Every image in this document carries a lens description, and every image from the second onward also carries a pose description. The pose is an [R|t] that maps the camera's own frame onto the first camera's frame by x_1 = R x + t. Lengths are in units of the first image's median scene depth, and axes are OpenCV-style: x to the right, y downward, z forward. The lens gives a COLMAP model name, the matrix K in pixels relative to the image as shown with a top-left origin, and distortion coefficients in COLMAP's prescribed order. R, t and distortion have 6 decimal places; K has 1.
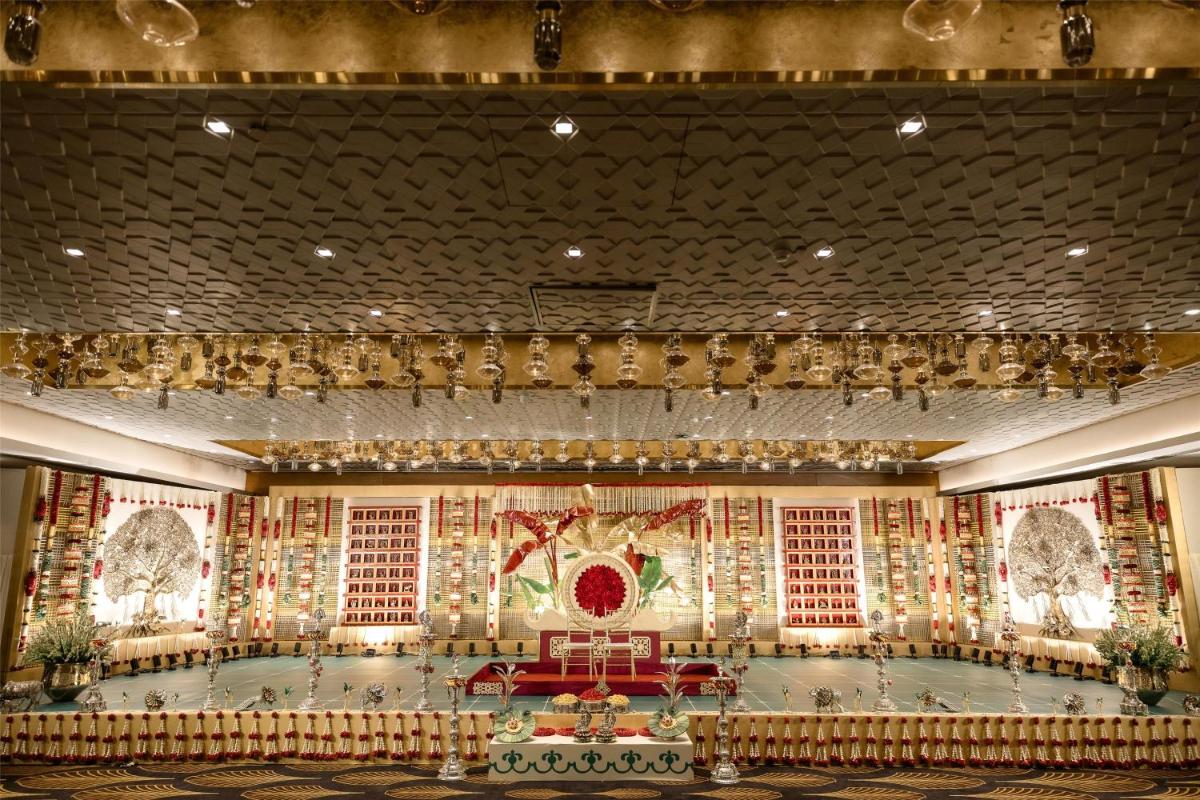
lens RADIAL K [[835.3, 0, 600.0], [0, 835.3, 400.0], [0, 0, 1]] dist [0.018430, -0.001135]
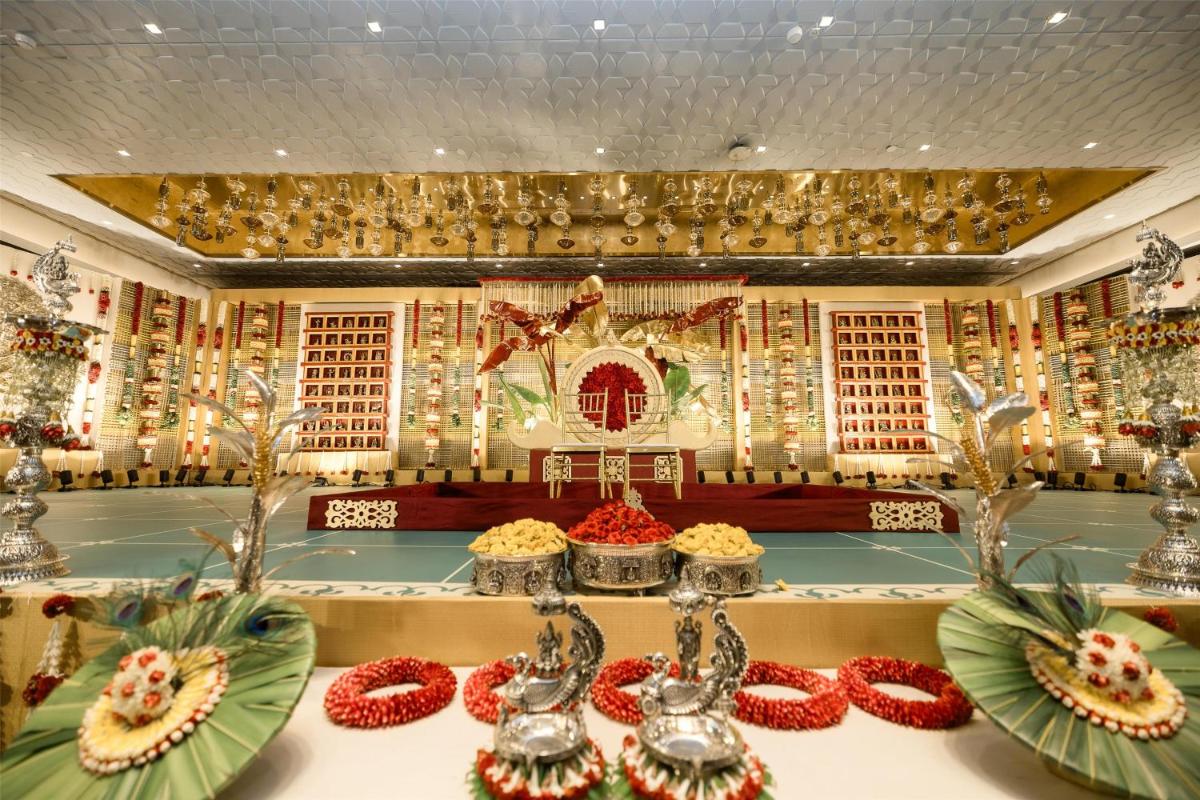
lens RADIAL K [[522.2, 0, 595.4], [0, 522.2, 396.8], [0, 0, 1]] dist [0.000634, -0.000172]
pose [[0.999957, -0.000758, -0.009255, -0.009412], [0.001451, 0.997174, 0.075118, 0.176609], [0.009172, -0.075128, 0.997132, 0.494054]]
